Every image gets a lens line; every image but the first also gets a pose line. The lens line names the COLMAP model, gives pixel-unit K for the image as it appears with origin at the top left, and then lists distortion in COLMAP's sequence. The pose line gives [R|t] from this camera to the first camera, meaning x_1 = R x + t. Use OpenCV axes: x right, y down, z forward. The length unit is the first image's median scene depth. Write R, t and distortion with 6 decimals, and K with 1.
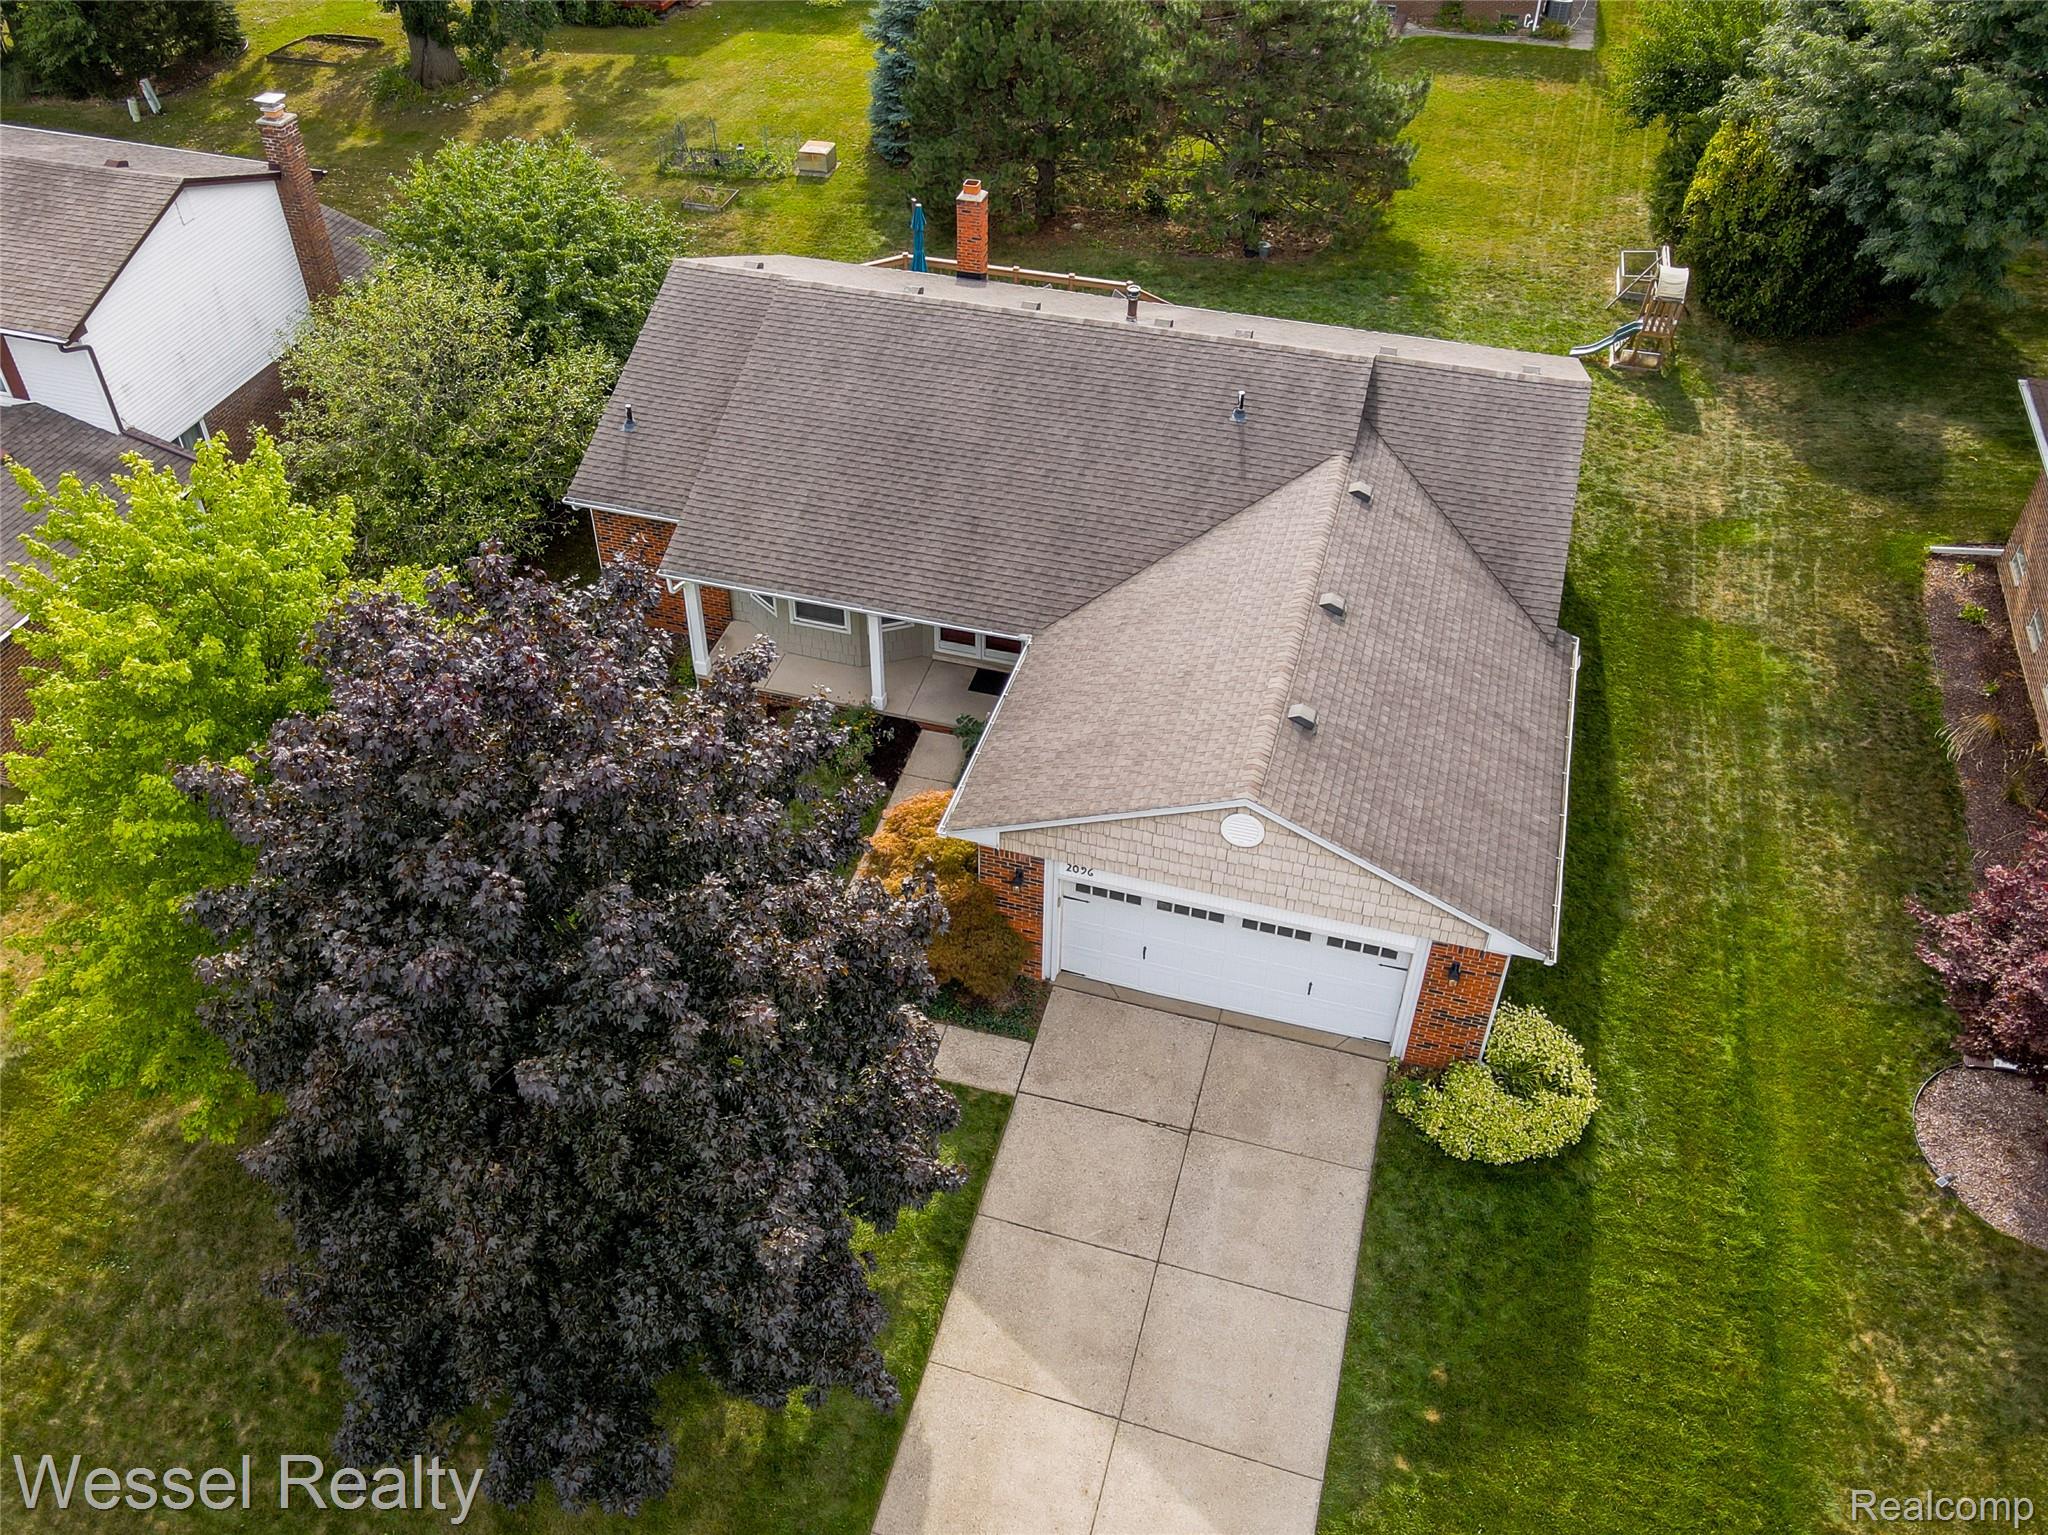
lens RADIAL K [[1631.1, 0, 1024.0], [0, 1631.1, 767.5], [0, 0, 1]] dist [0.009517, 0.003997]
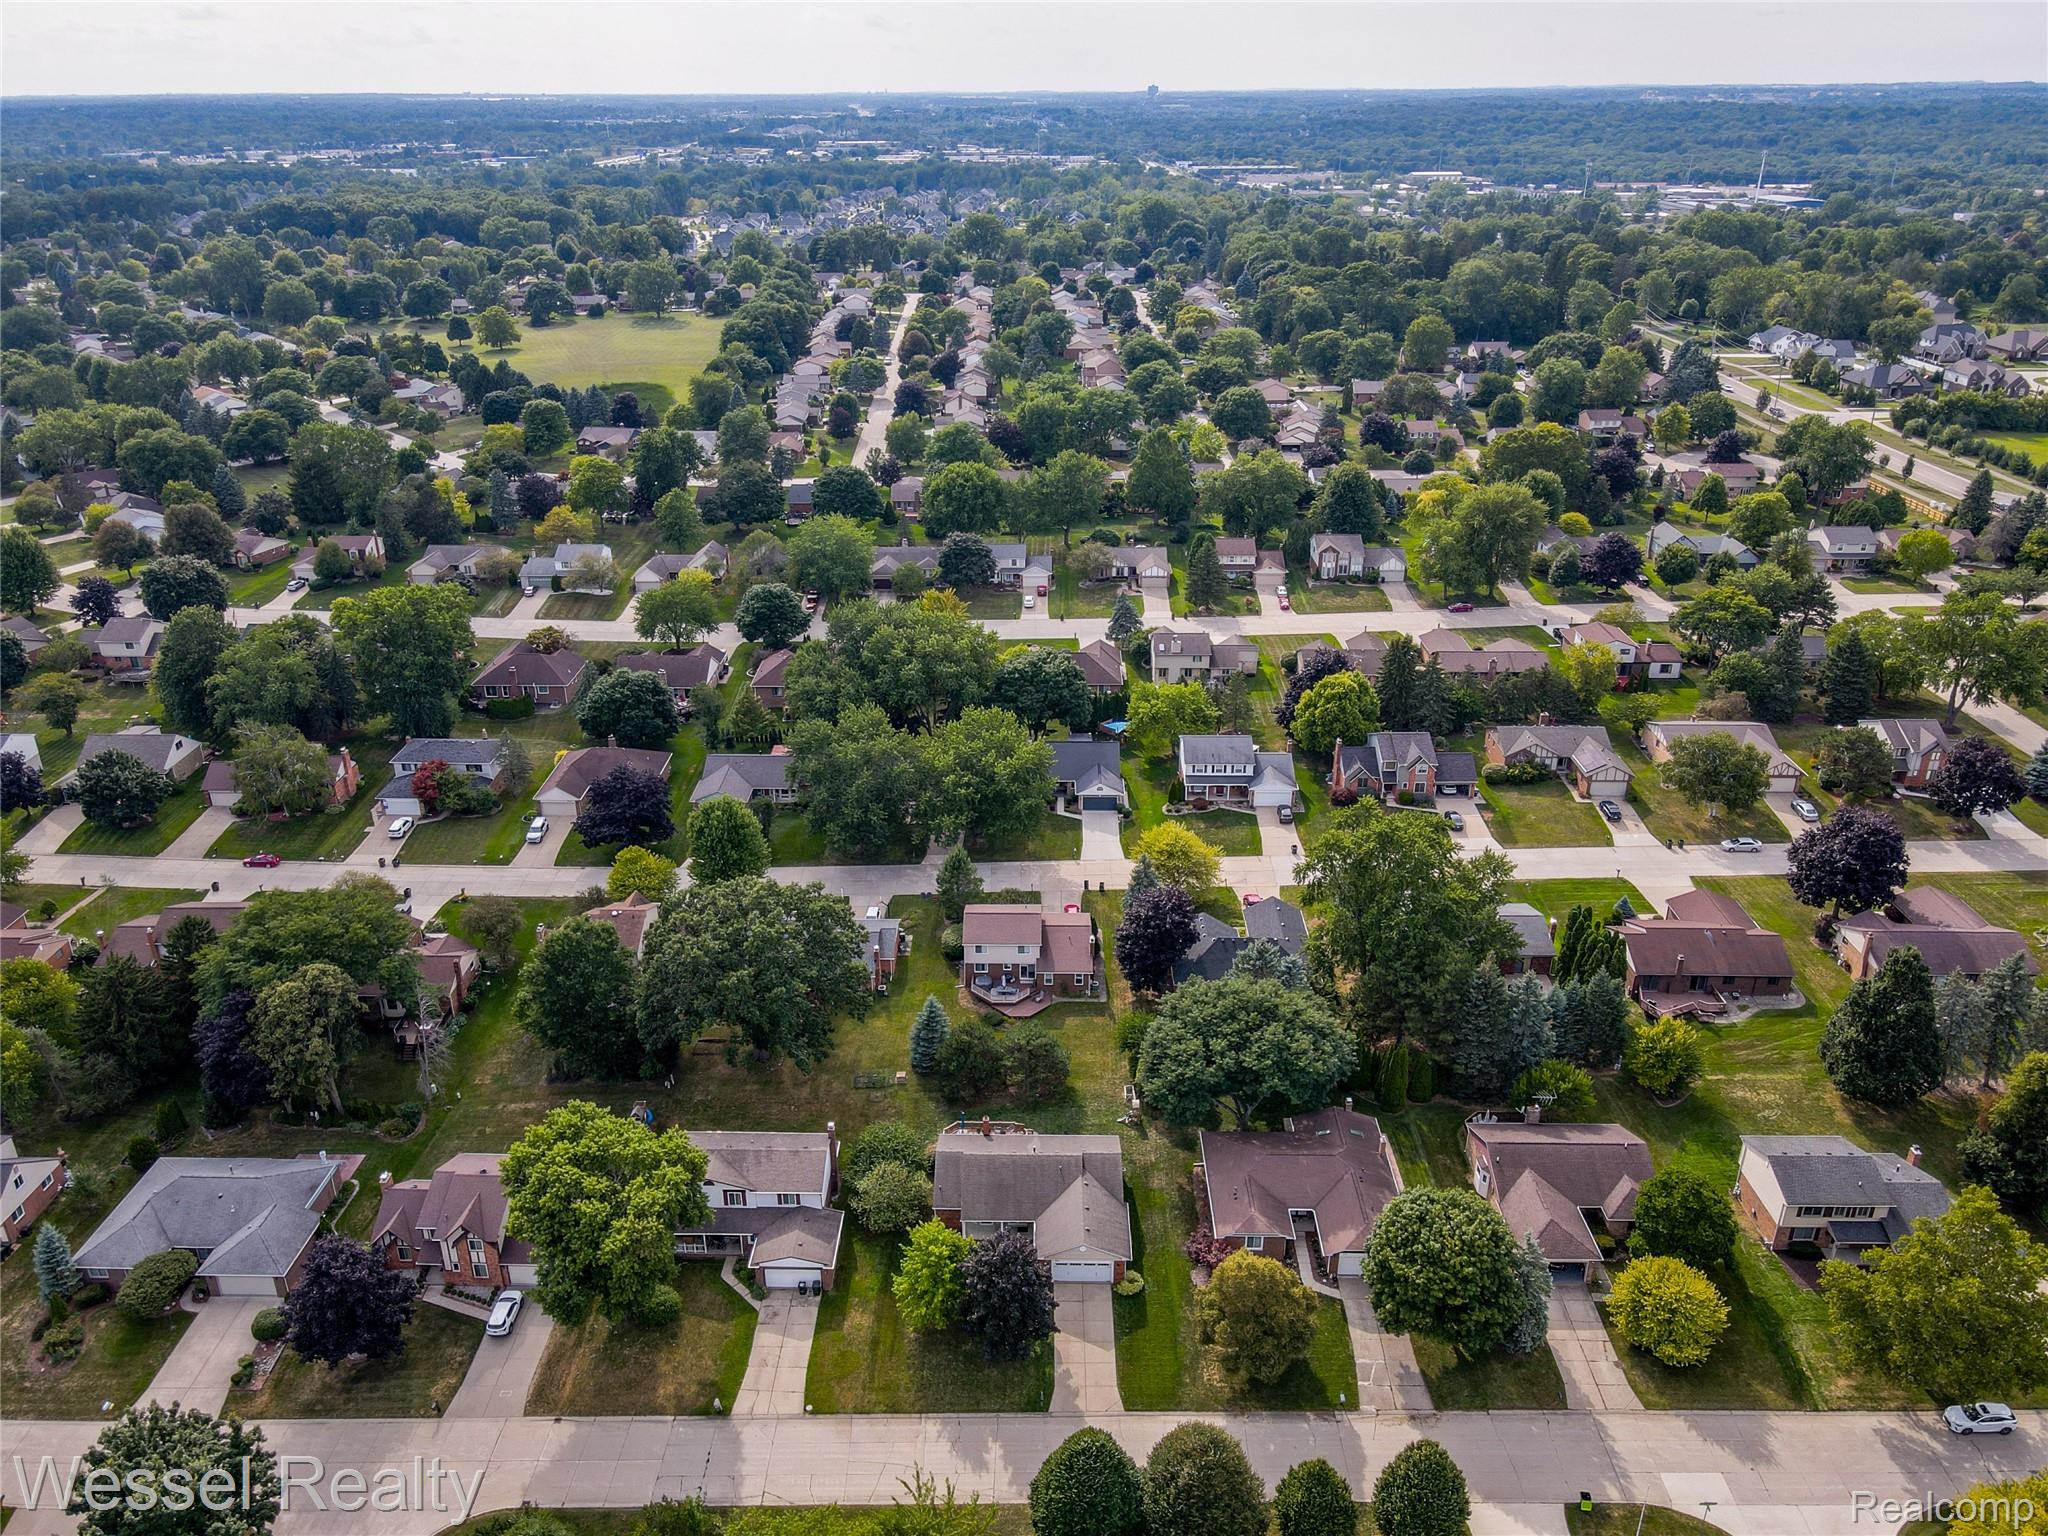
lens RADIAL K [[1417.3, 0, 1054.4], [0, 1417.3, 808.9], [0, 0, 1]] dist [0.008373, 0.002296]
pose [[0.959298, -0.117318, 0.256873, -0.962426], [0.183914, 0.949814, -0.253038, -0.171188], [-0.214296, 0.289981, 0.932732, -3.747122]]
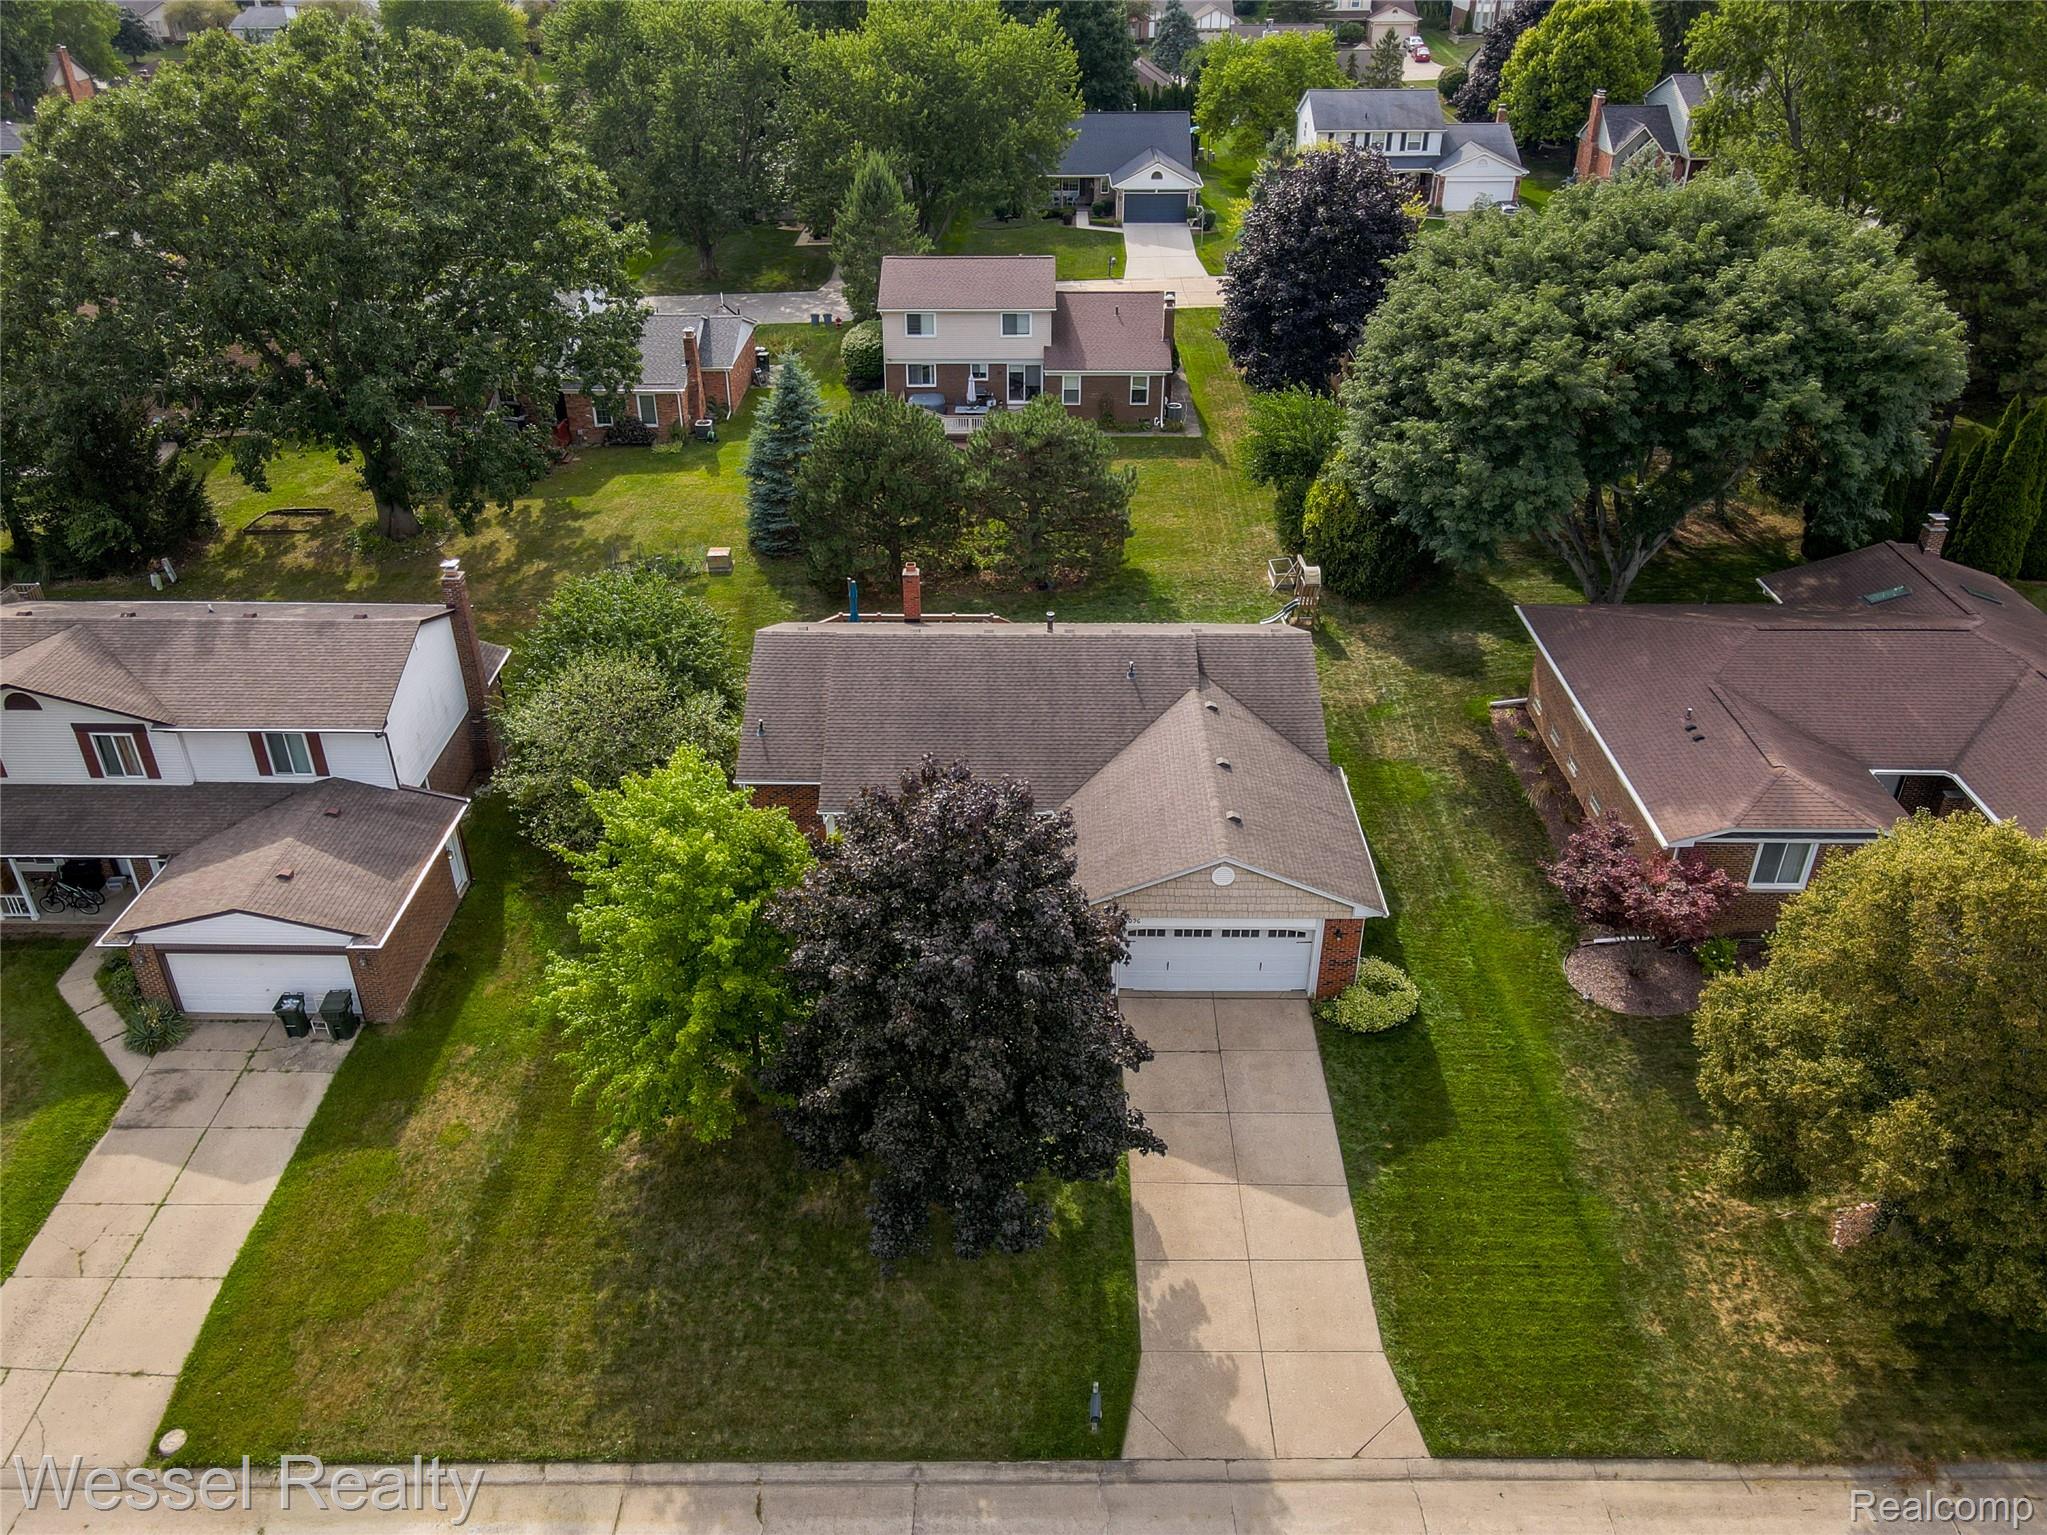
lens RADIAL K [[1472.5, 0, 1056.8], [0, 1472.5, 814.2], [0, 0, 1]] dist [-0.000243, 0.000624]
pose [[0.957411, -0.151028, 0.246080, -0.362724], [0.187093, 0.973656, -0.130343, 0.122178], [-0.219912, 0.170832, 0.960445, -0.479780]]
